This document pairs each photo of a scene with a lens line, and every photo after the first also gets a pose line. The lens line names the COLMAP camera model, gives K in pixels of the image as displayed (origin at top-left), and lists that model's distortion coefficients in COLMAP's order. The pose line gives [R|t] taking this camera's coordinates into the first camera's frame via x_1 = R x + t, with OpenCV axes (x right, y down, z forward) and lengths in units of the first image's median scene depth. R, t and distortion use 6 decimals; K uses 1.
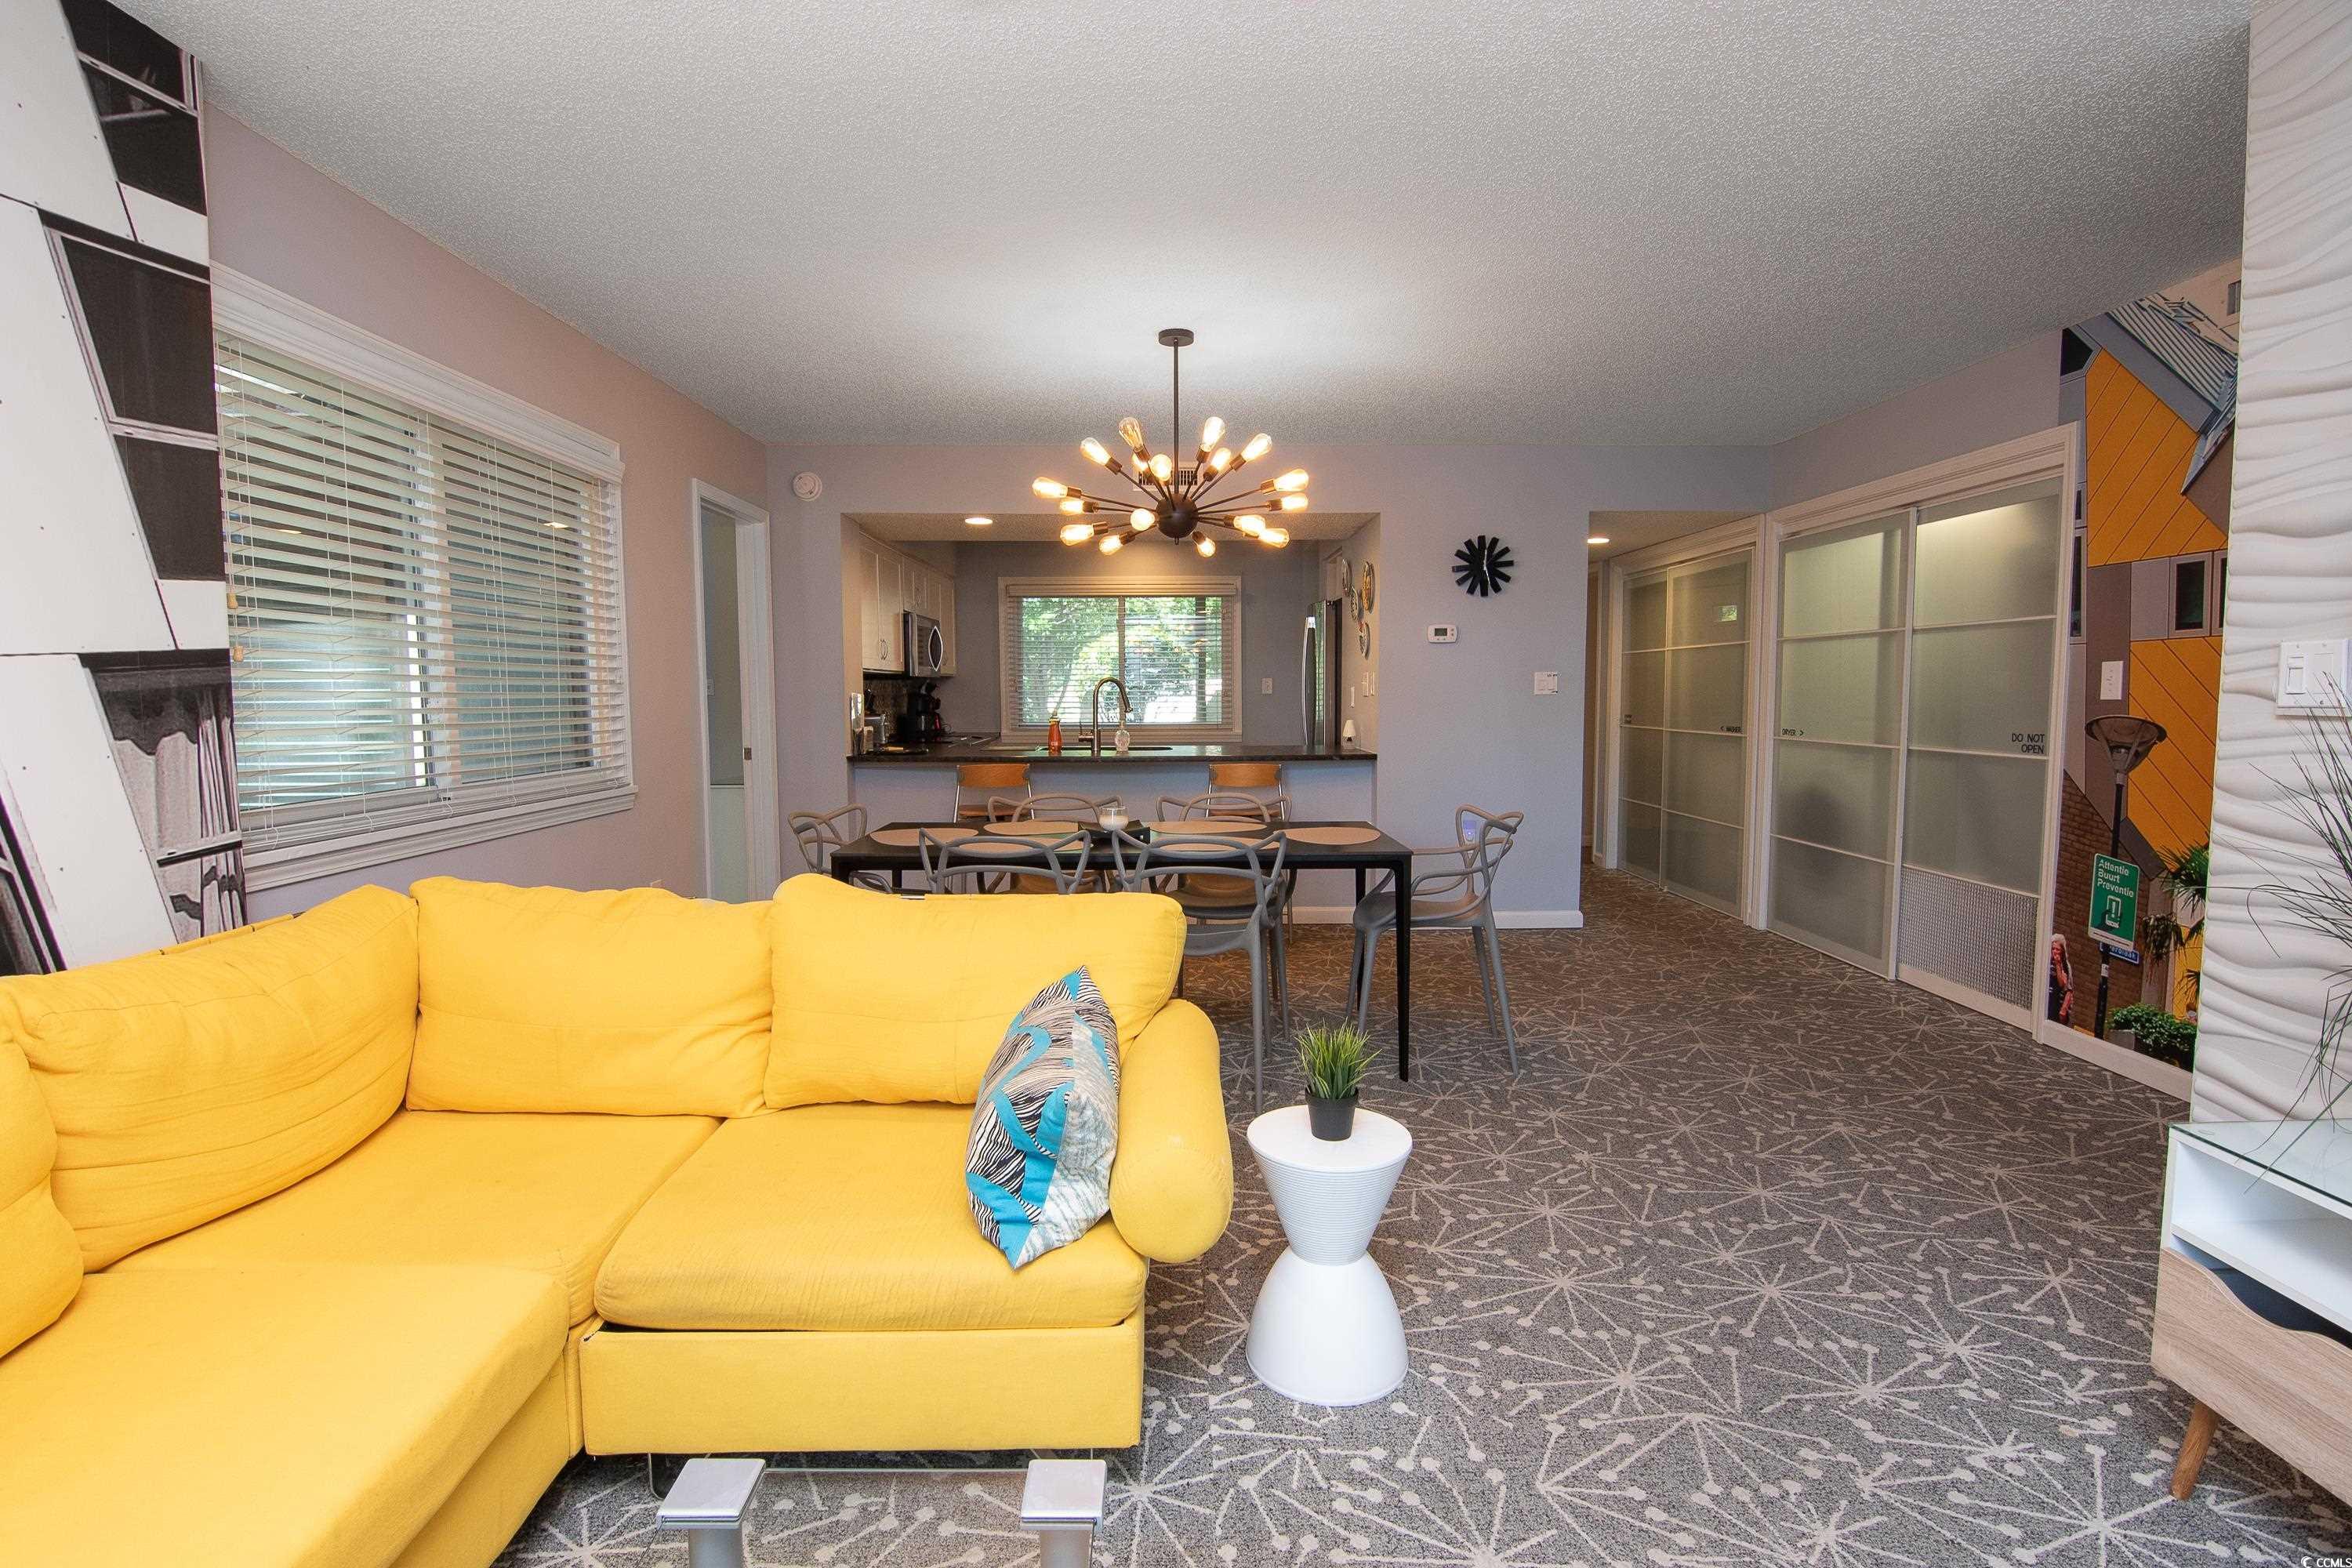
lens RADIAL K [[1089.8, 0, 1160.5], [0, 1089.8, 768.5], [0, 0, 1]] dist [0.000402, -0.008383]
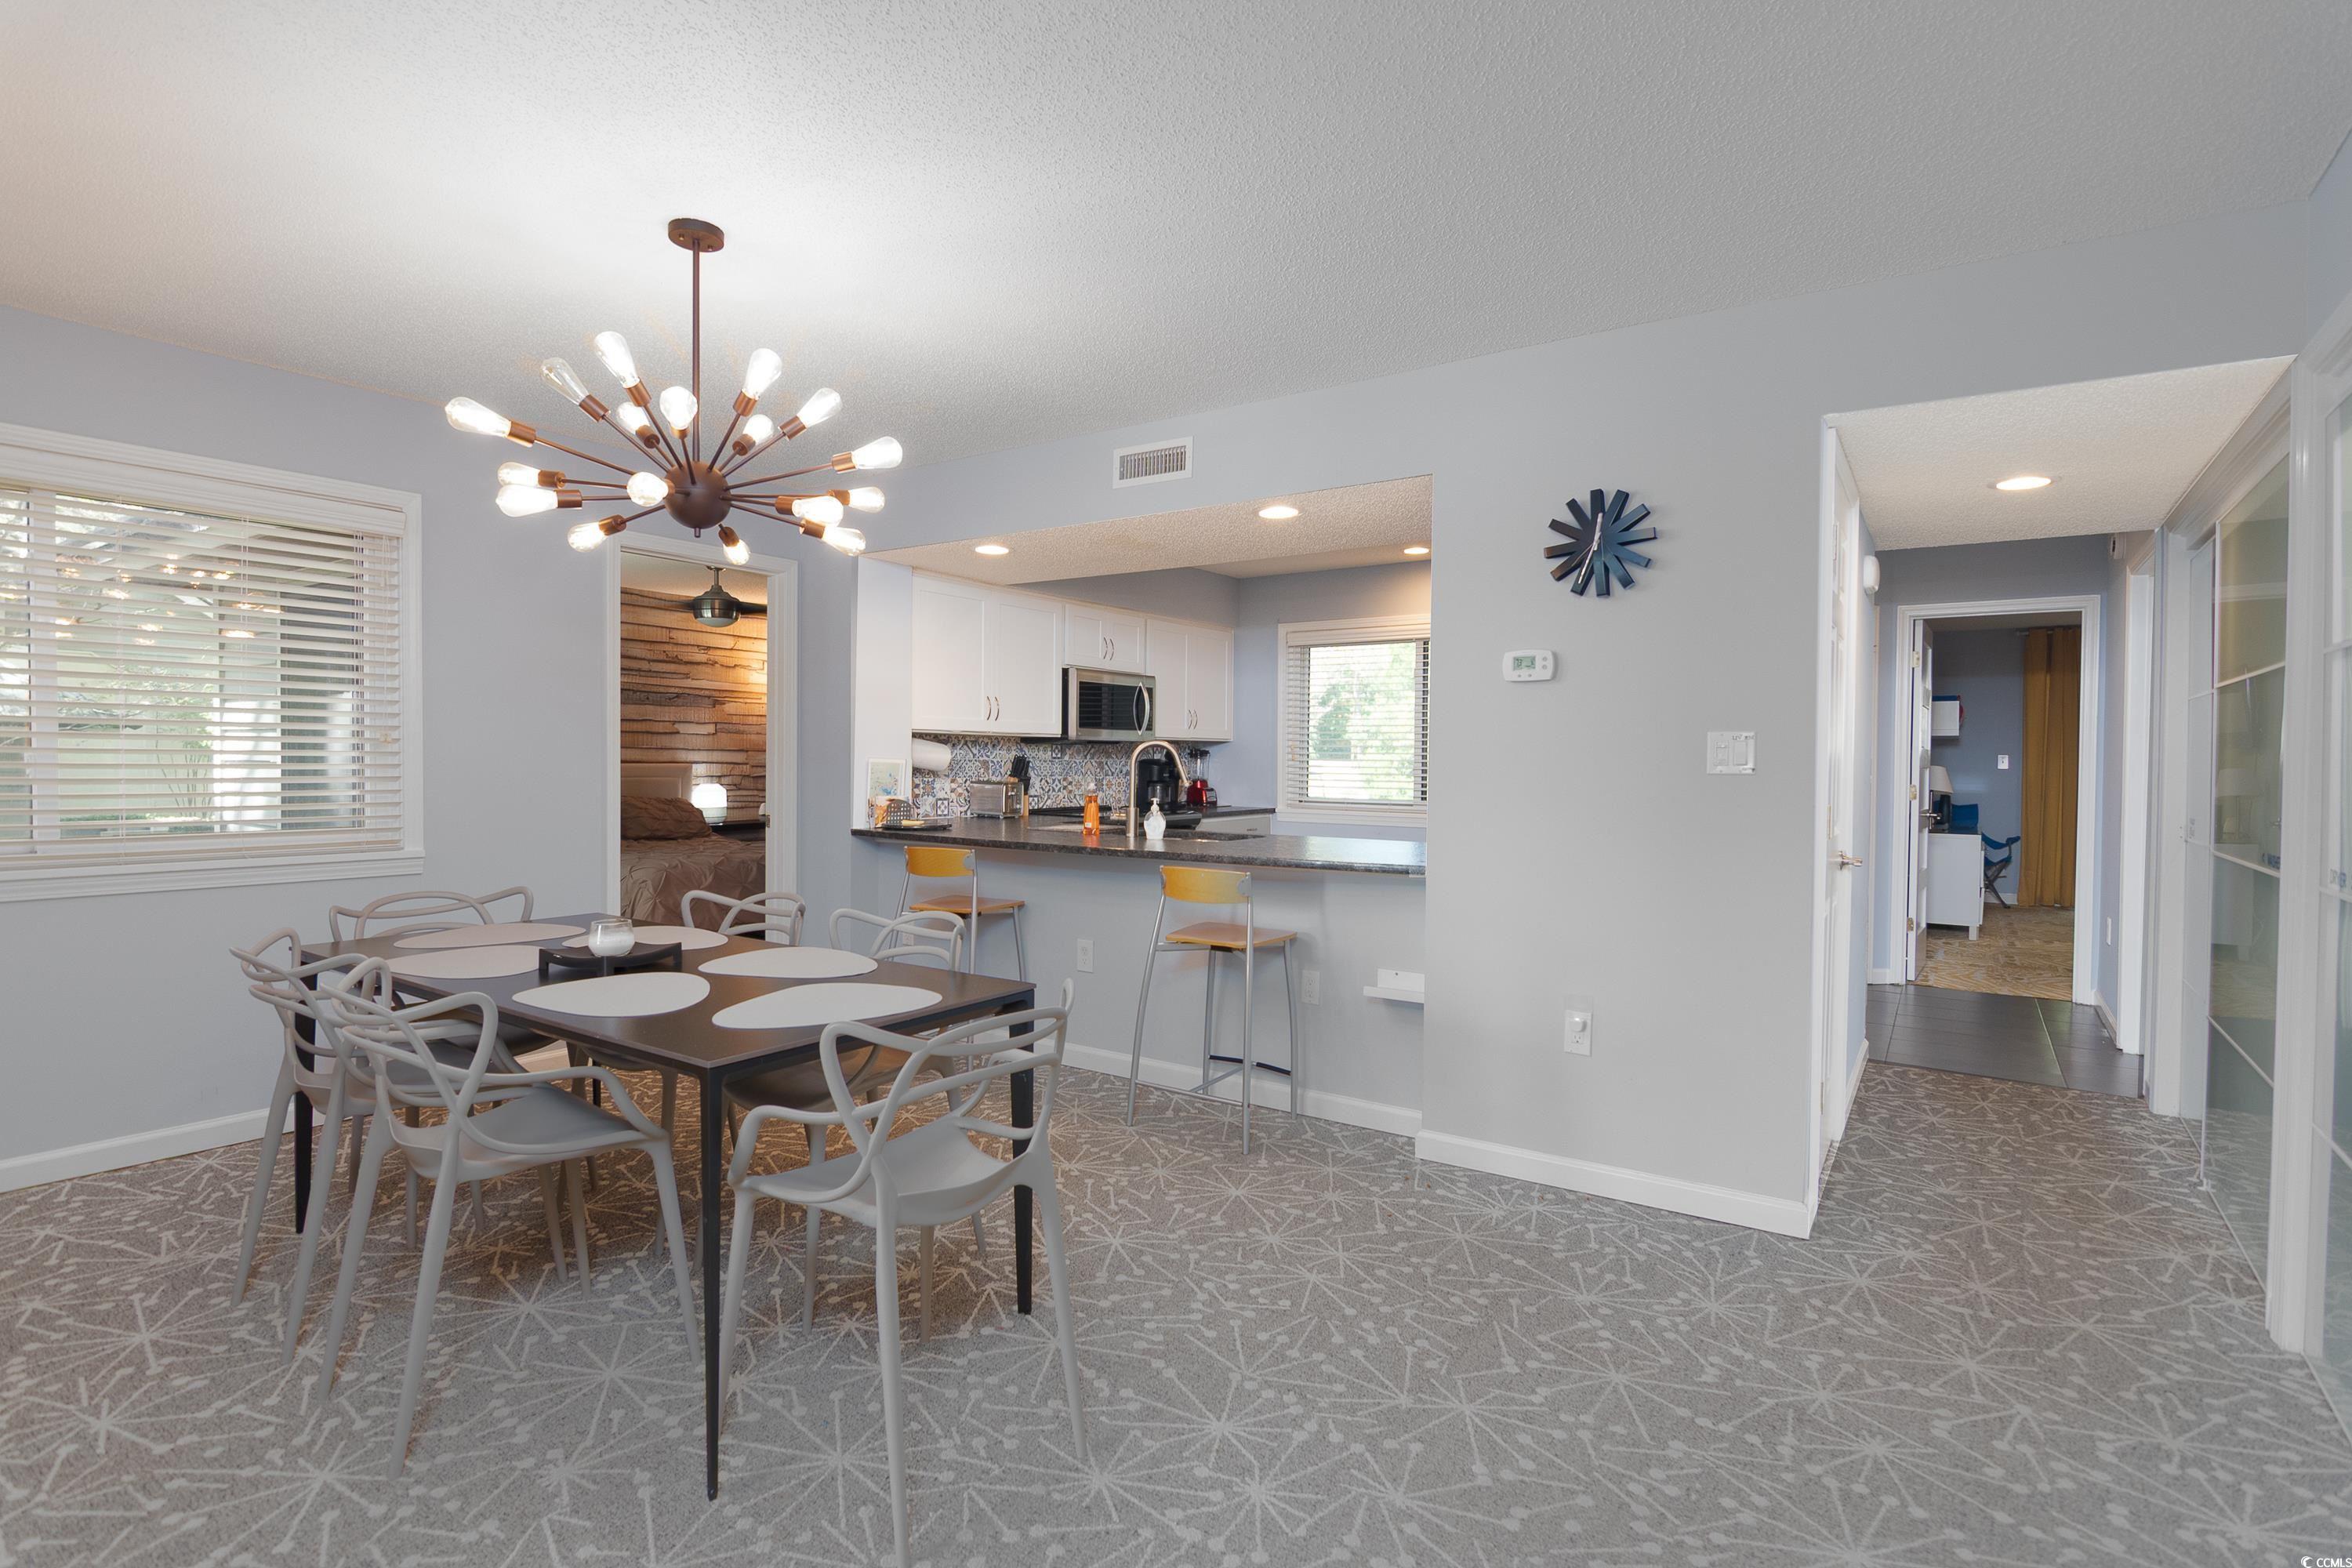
lens RADIAL K [[1089.8, 0, 1160.5], [0, 1089.8, 768.5], [0, 0, 1]] dist [0.000402, -0.008383]
pose [[0.823415, 0.017461, -0.567171, 0.663742], [-0.053319, 0.997485, -0.046700, -0.047832], [0.564929, 0.068694, 0.822275, 0.638574]]
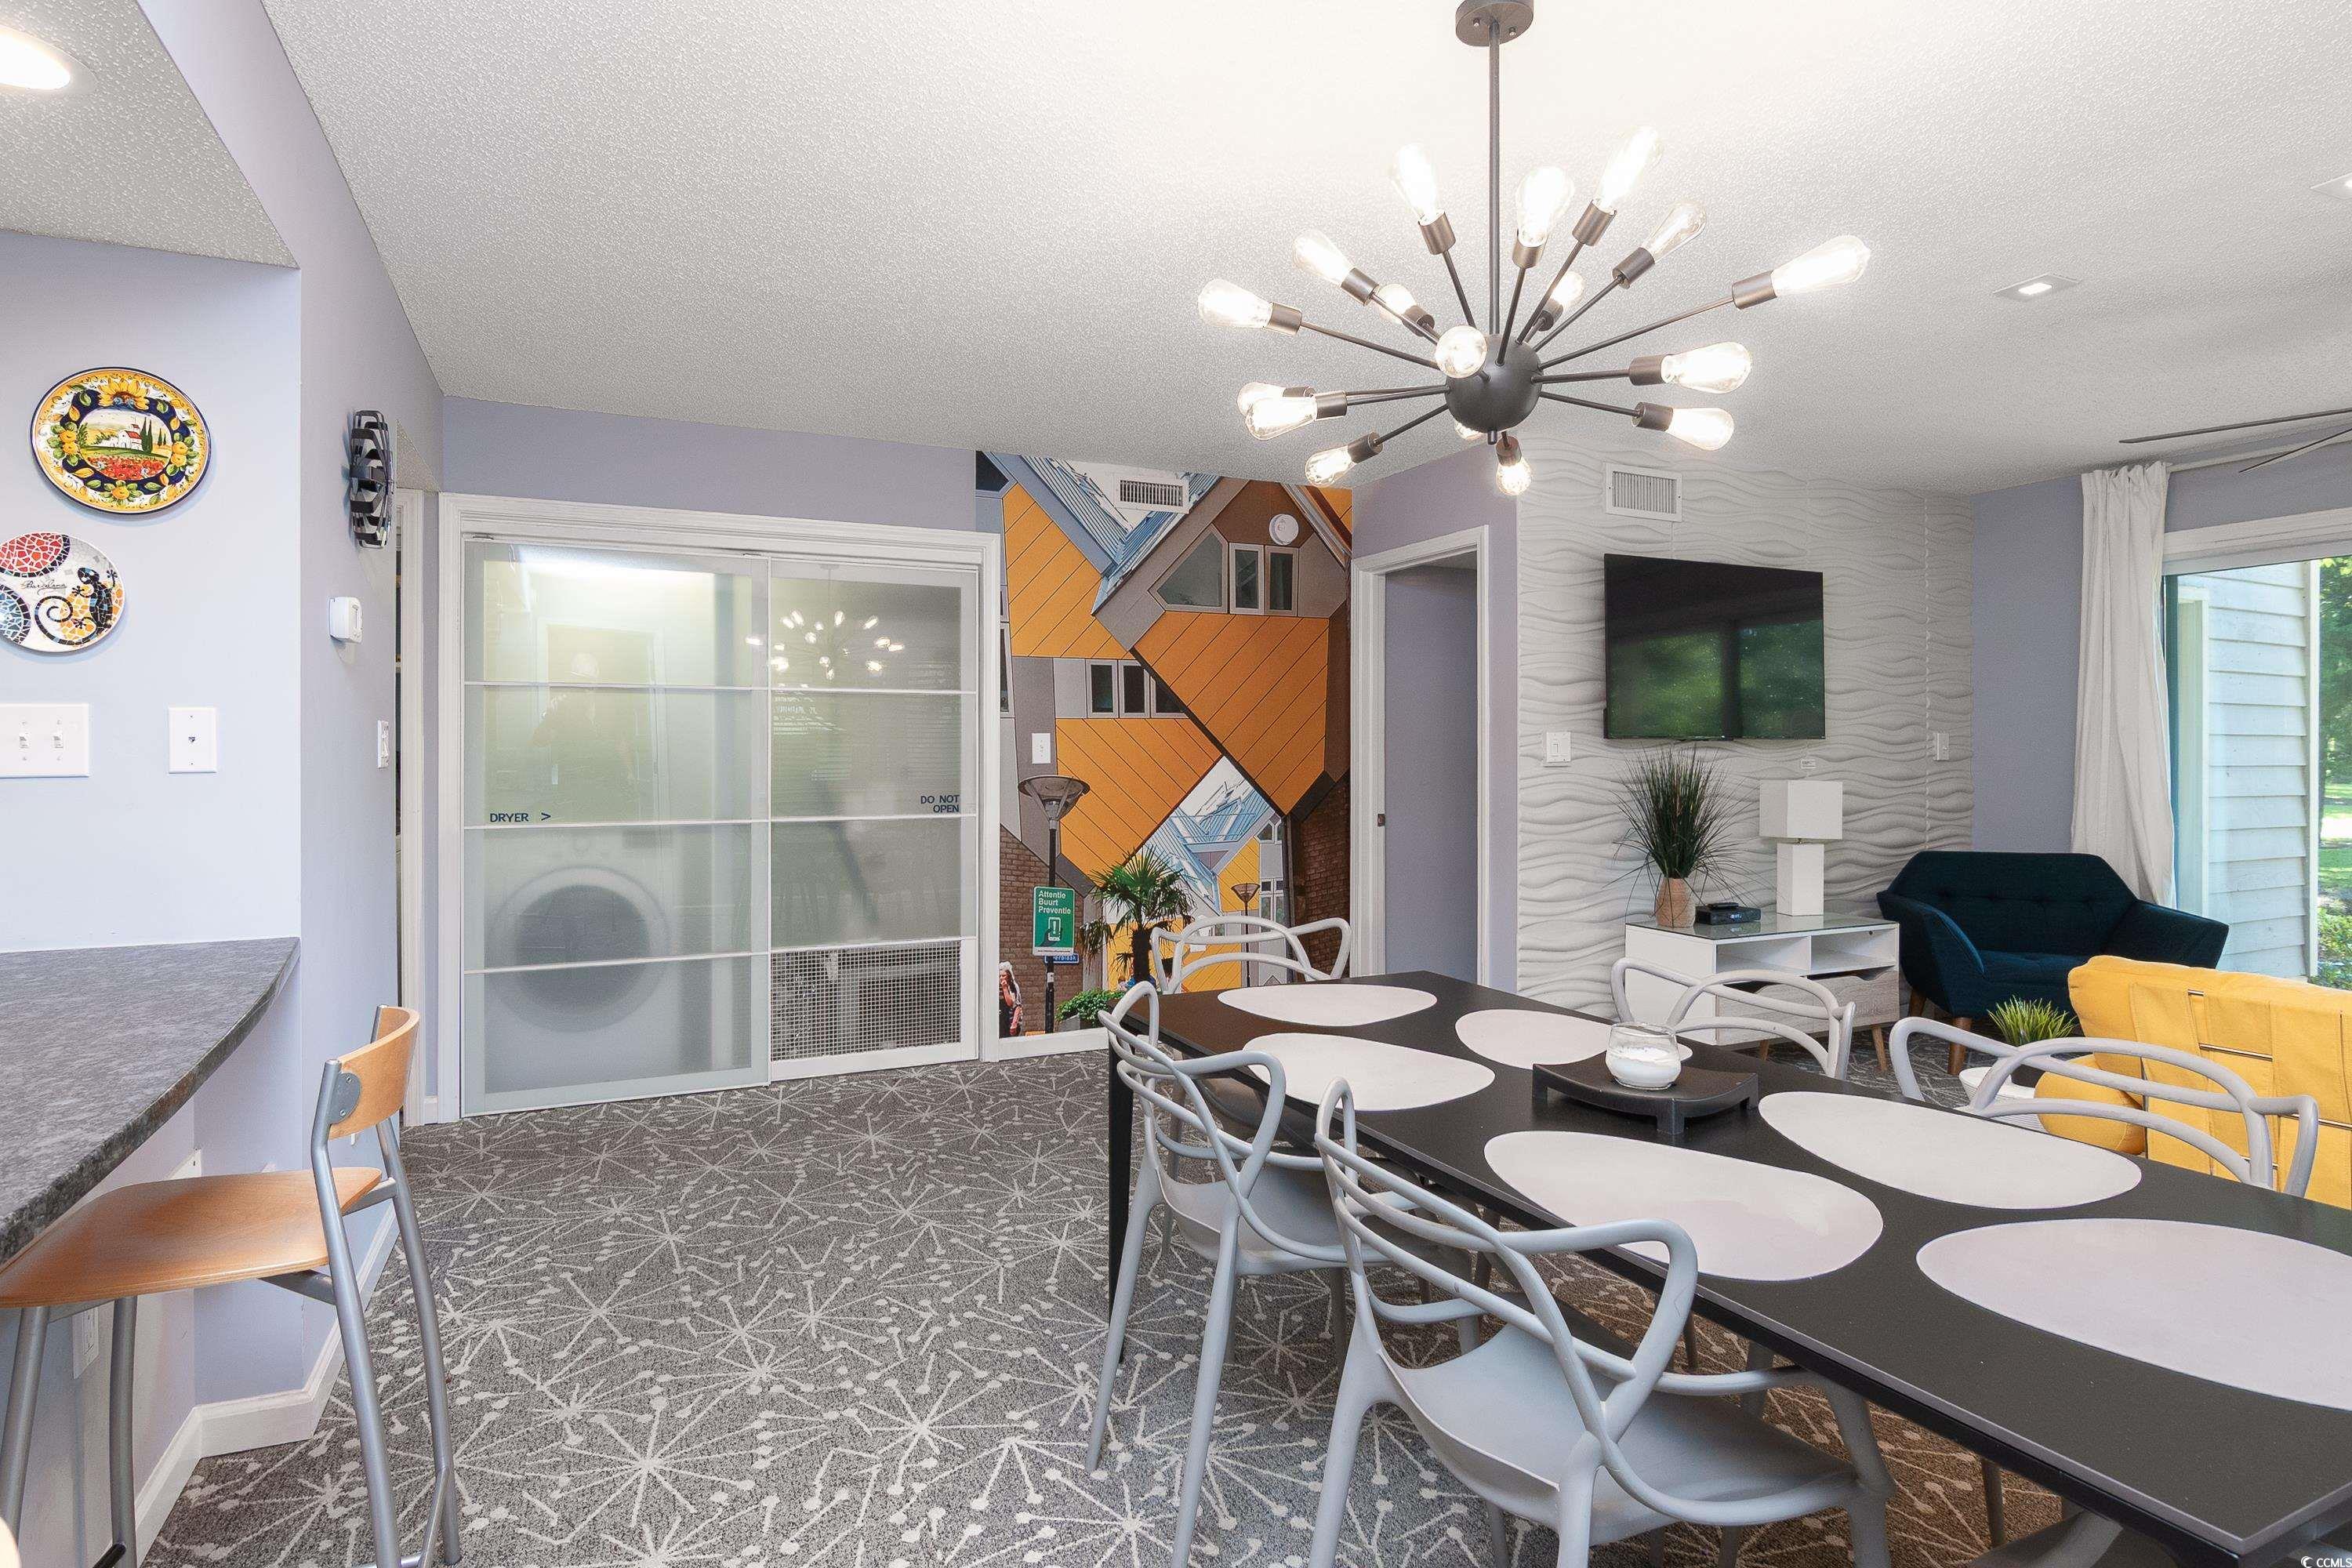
lens RADIAL K [[1161.3, 0, 1111.1], [0, 1161.3, 753.9], [0, 0, 1]] dist [0.001563, -0.013105]
pose [[-0.398120, 0.006099, 0.917313, -0.384478], [0.068229, 0.997405, 0.022981, -0.096180], [-0.914793, 0.071736, -0.397502, 1.407263]]
